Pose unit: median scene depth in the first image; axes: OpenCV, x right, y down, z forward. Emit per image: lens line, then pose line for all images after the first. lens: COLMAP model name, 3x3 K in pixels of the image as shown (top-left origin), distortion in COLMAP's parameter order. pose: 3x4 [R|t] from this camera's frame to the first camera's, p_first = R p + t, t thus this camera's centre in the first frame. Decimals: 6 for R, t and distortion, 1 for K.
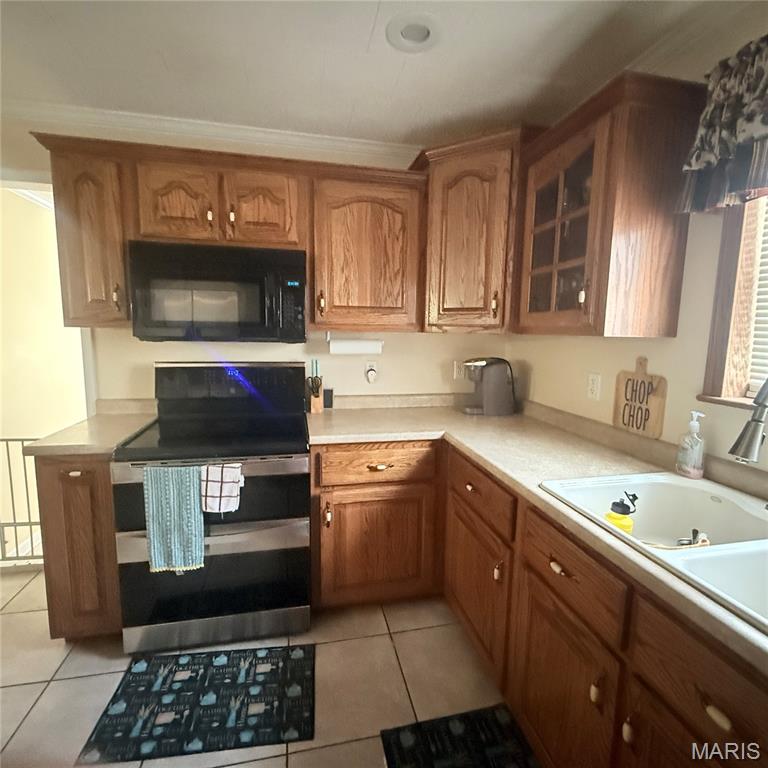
lens RADIAL K [[411.6, 0, 382.5], [0, 411.6, 383.3], [0, 0, 1]] dist [0.003808, -0.000265]
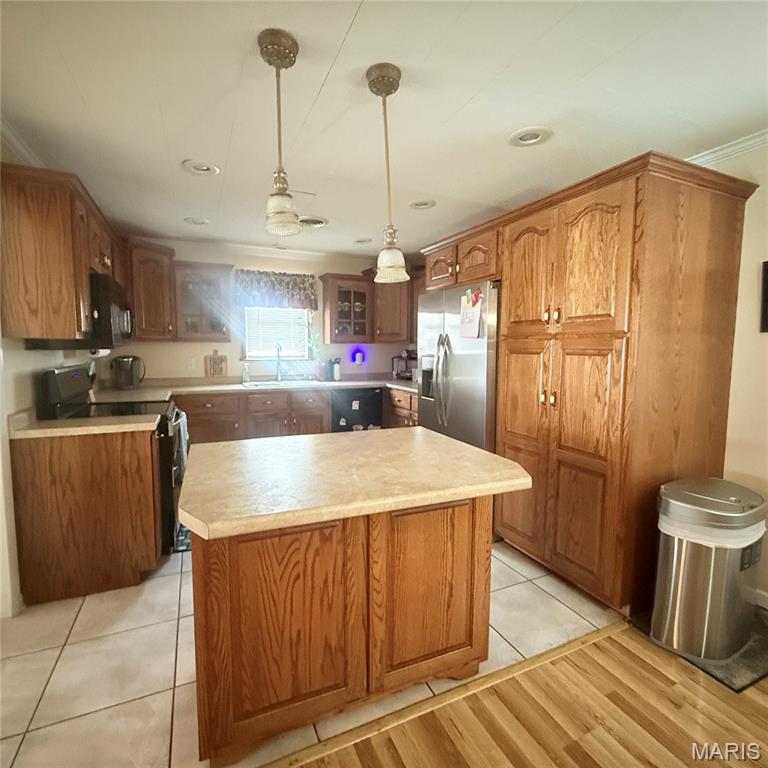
lens RADIAL K [[411.6, 0, 379.2], [0, 411.6, 383.5], [0, 0, 1]] dist [0.003808, -0.000265]
pose [[-0.212075, -0.102690, 0.971843, -2.376799], [0.118777, 0.984382, 0.129935, -0.068565], [-0.970008, 0.142989, -0.196566, 0.498256]]
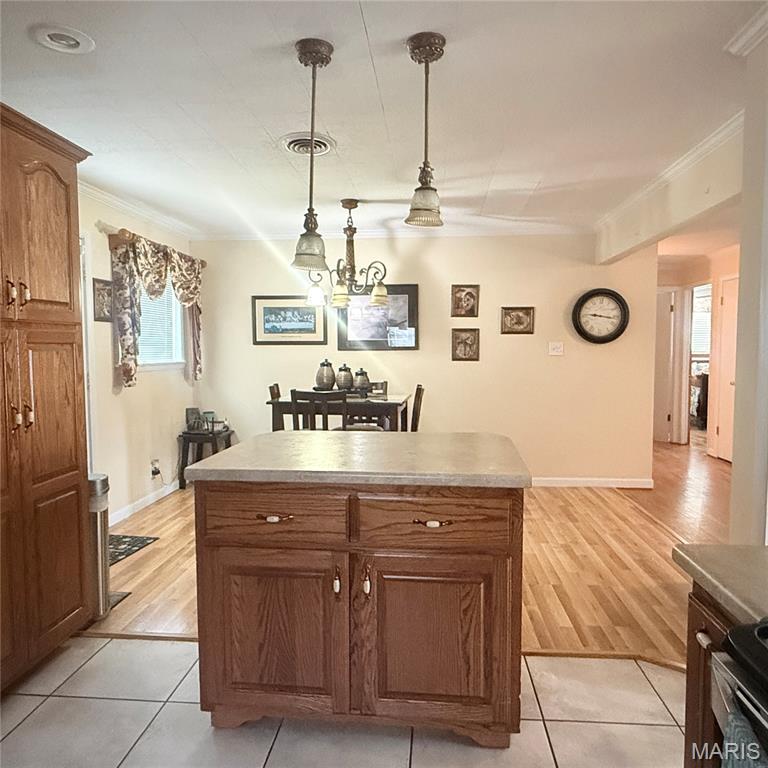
lens RADIAL K [[606.6, 0, 381.1], [0, 606.6, 386.1], [0, 0, 1]] dist [0.002942, 0.004257]
pose [[-0.284490, 0.044409, -0.957650, -0.033378], [-0.128448, 0.988154, 0.083981, -0.056806], [0.950035, 0.146900, -0.275415, 0.812162]]
